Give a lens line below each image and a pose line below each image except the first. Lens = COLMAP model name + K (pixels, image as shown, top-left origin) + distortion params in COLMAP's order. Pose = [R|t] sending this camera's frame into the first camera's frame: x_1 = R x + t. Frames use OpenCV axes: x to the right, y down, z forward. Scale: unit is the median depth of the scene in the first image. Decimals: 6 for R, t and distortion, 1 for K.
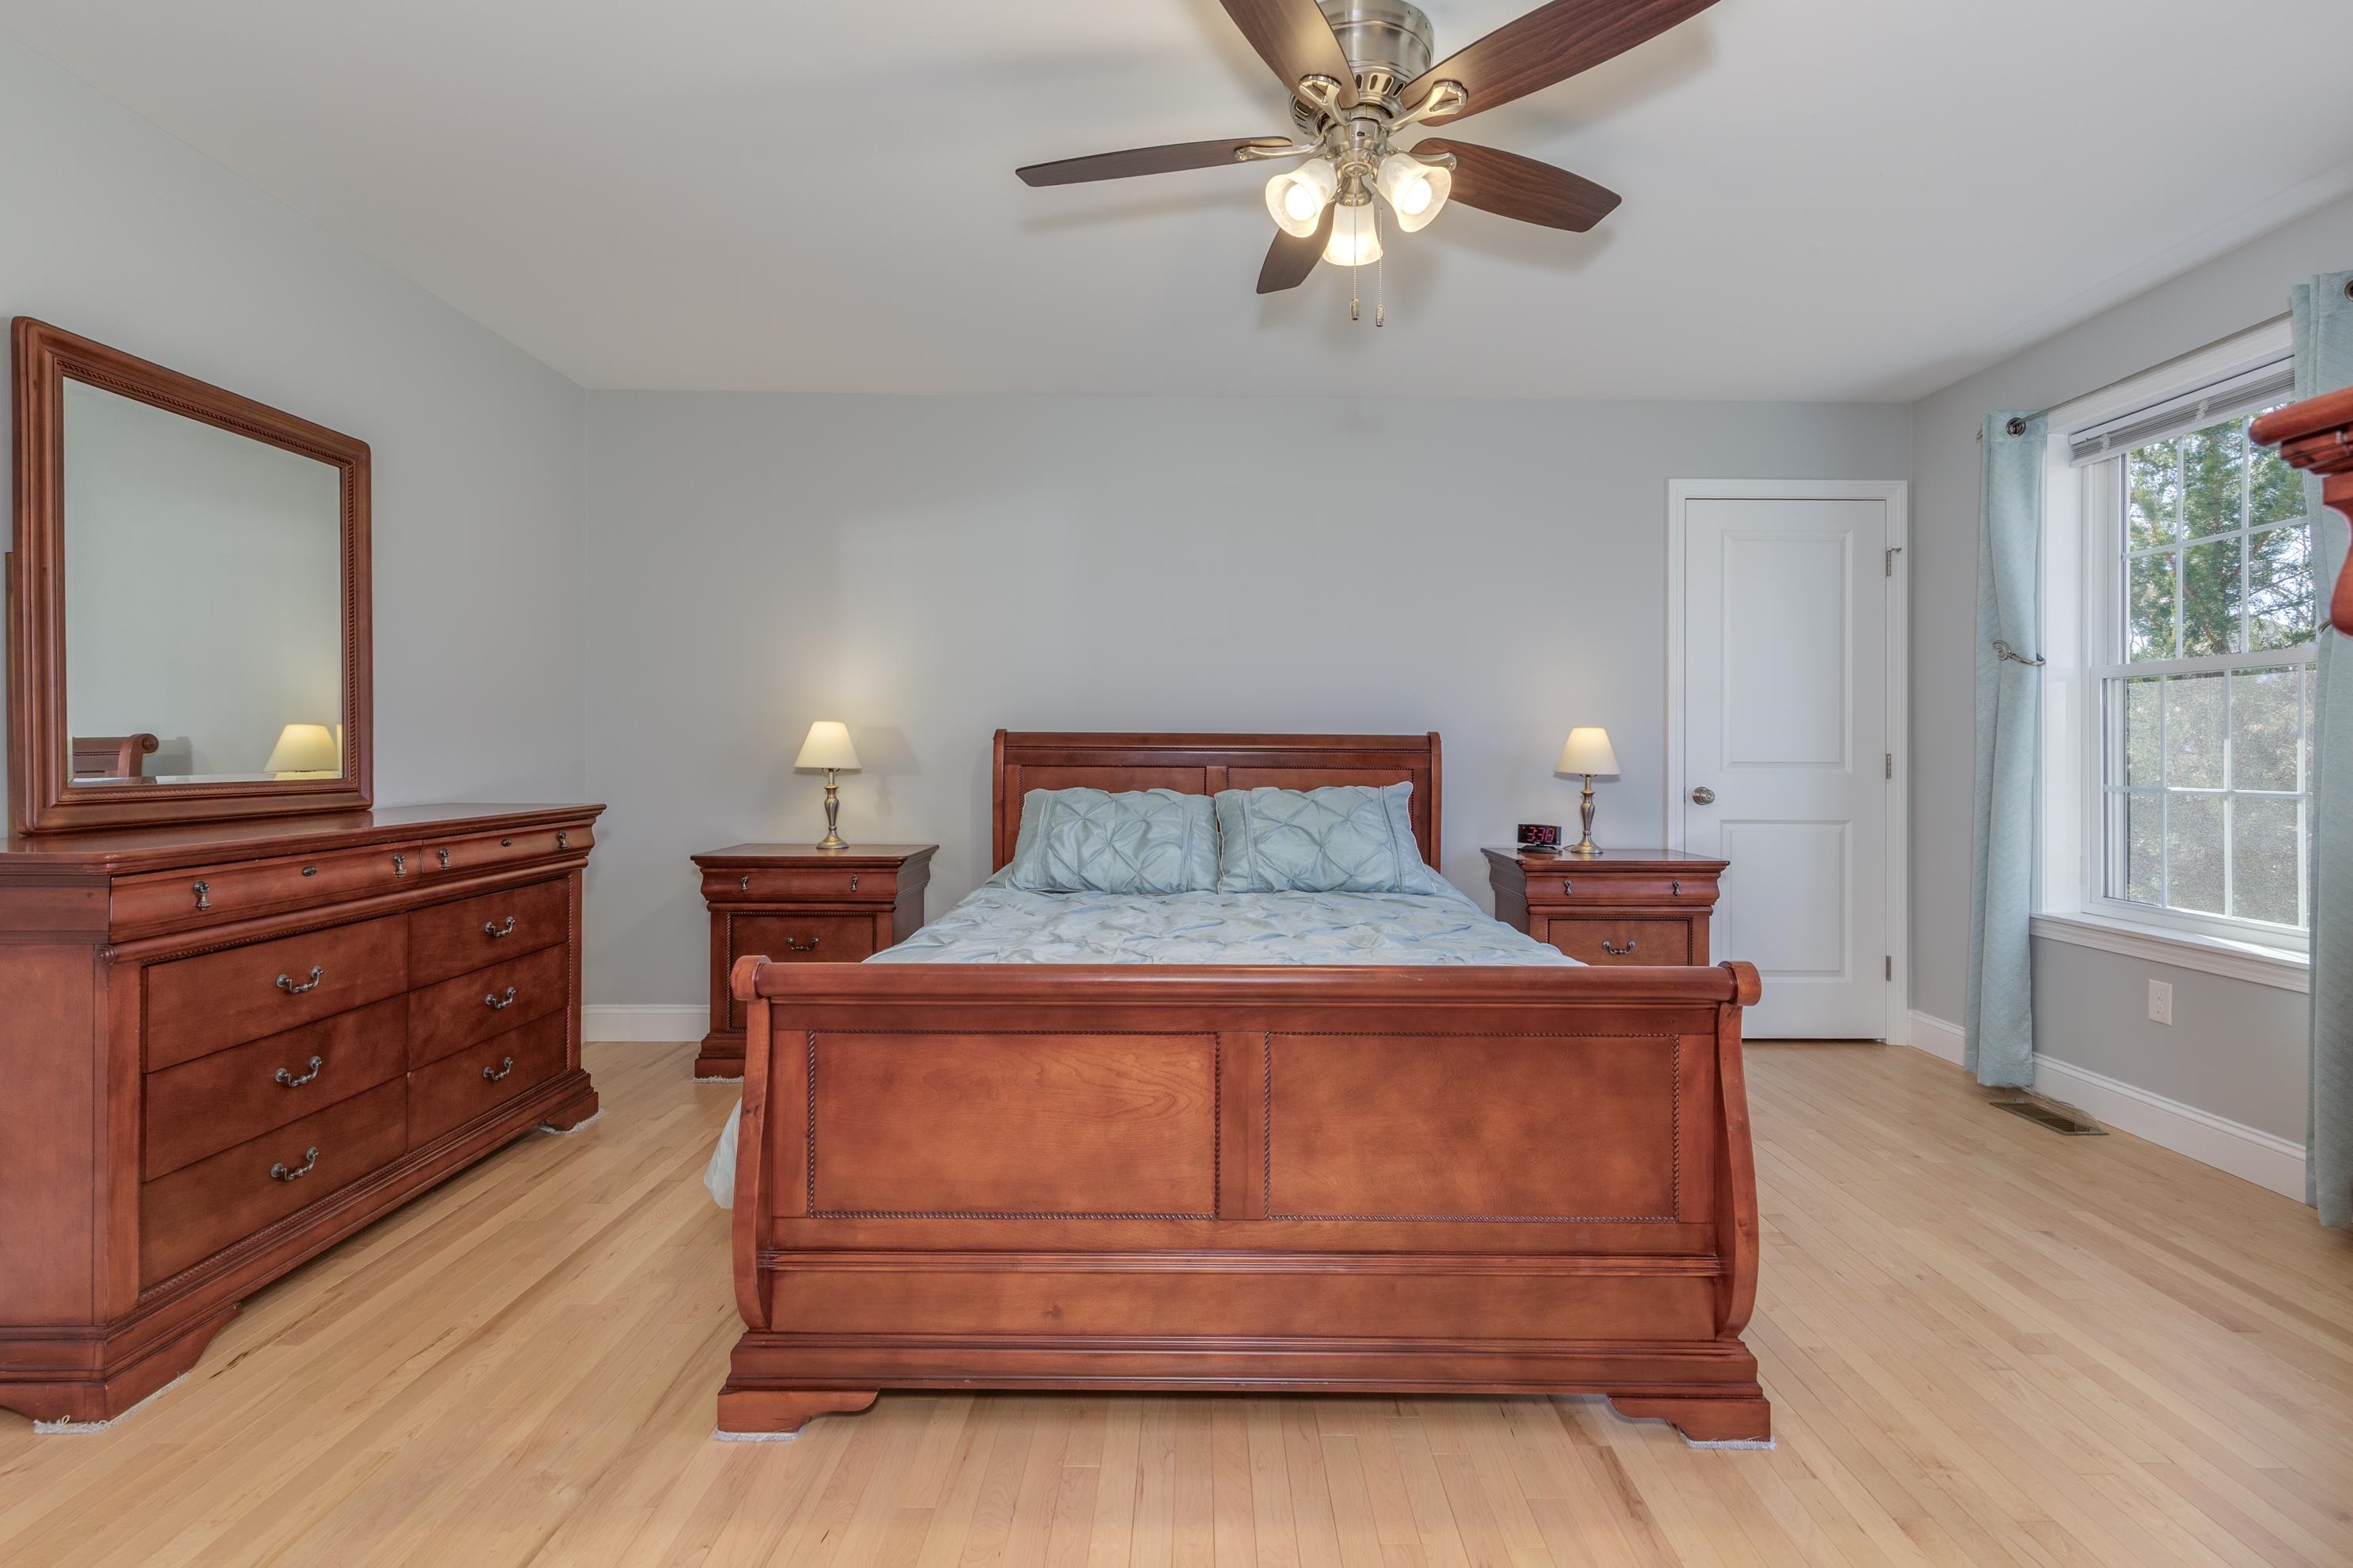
lens RADIAL K [[1062.5, 0, 1179.2], [0, 1062.5, 772.6], [0, 0, 1]] dist [0.023807, 0.000039]
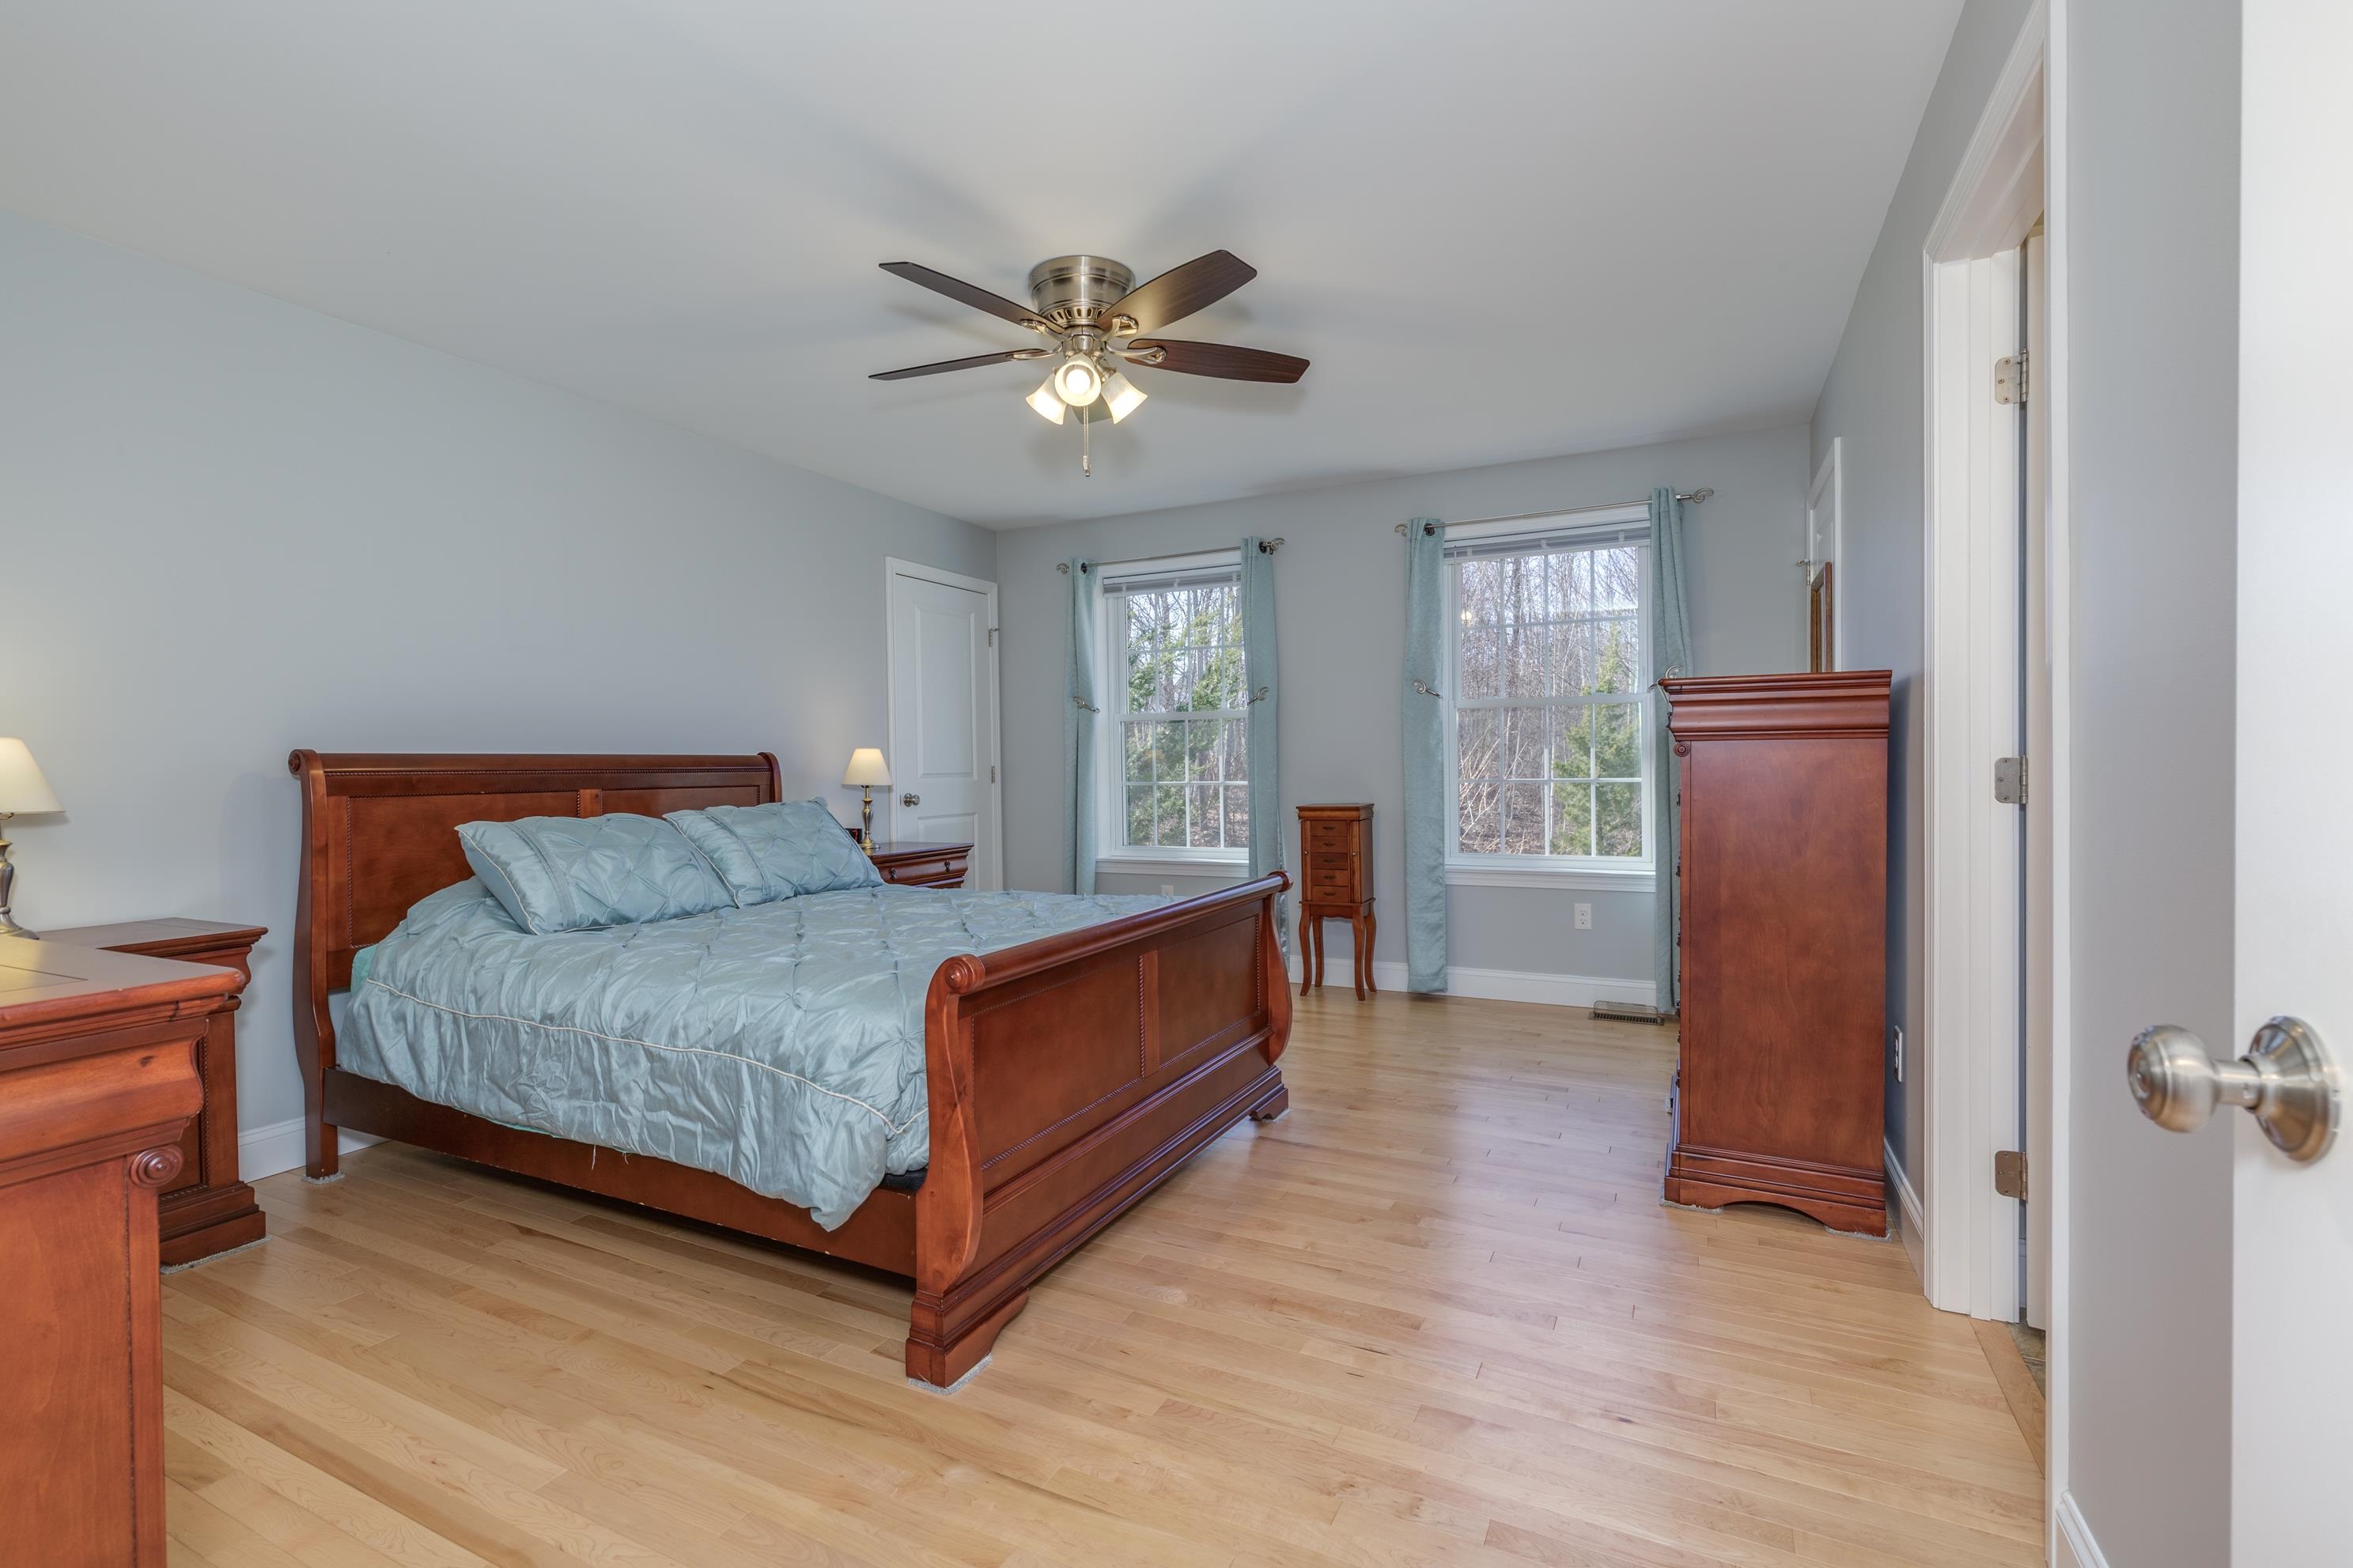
lens RADIAL K [[1056.0, 0, 1176.5], [0, 1056.0, 784.0], [0, 0, 1]] dist [0.004060, -0.000192]
pose [[0.444975, -0.029473, 0.895058, -0.592677], [0.039123, 0.999144, 0.013450, -0.002745], [-0.894688, 0.029033, 0.445747, 0.138674]]
